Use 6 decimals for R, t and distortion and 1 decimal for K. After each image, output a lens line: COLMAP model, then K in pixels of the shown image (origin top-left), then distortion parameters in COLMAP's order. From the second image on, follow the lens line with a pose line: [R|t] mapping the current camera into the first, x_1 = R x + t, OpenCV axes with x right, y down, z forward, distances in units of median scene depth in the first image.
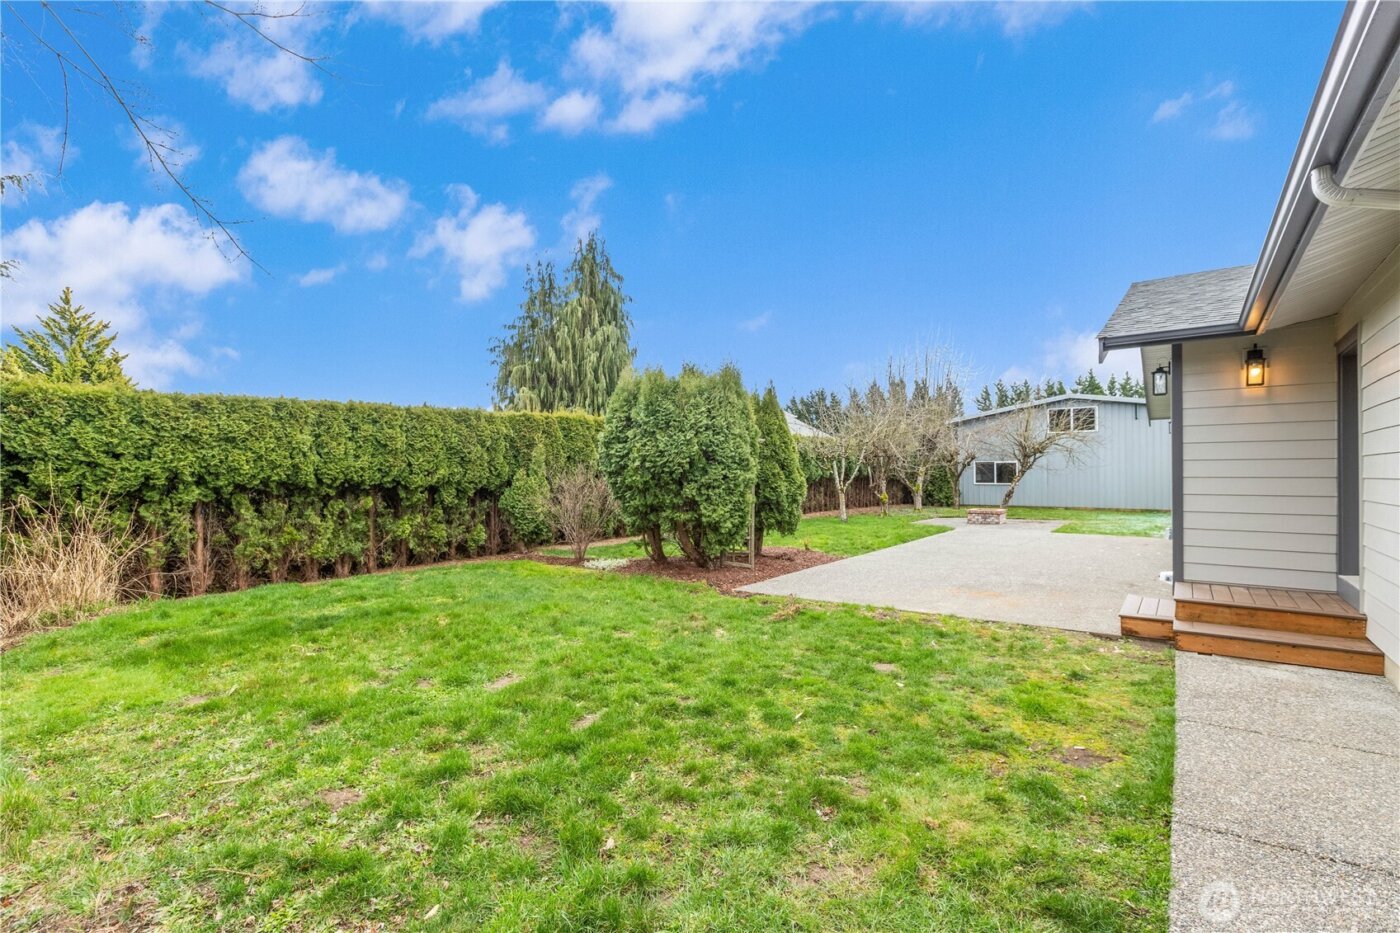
lens RADIAL K [[631.7, 0, 692.3], [0, 631.7, 471.0], [0, 0, 1]] dist [0.002276, -0.000048]
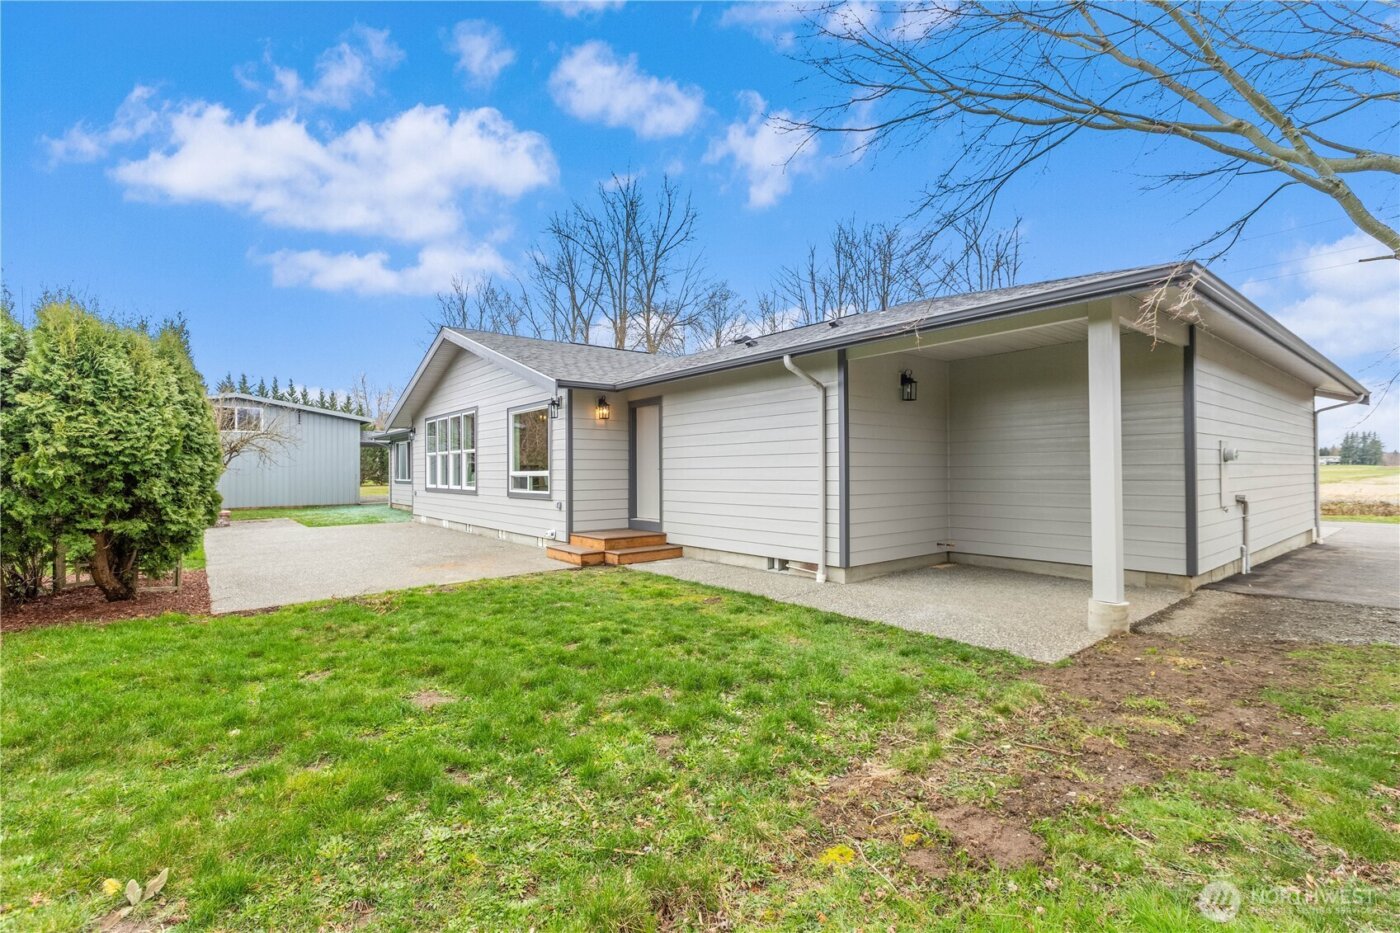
lens RADIAL K [[631.7, 0, 692.3], [0, 631.7, 471.0], [0, 0, 1]] dist [0.002276, -0.000048]
pose [[0.215217, 0.003010, 0.976562, -0.248467], [0.002806, 0.999989, -0.003701, 0.006381], [-0.976562, 0.003537, 0.215206, 0.108410]]
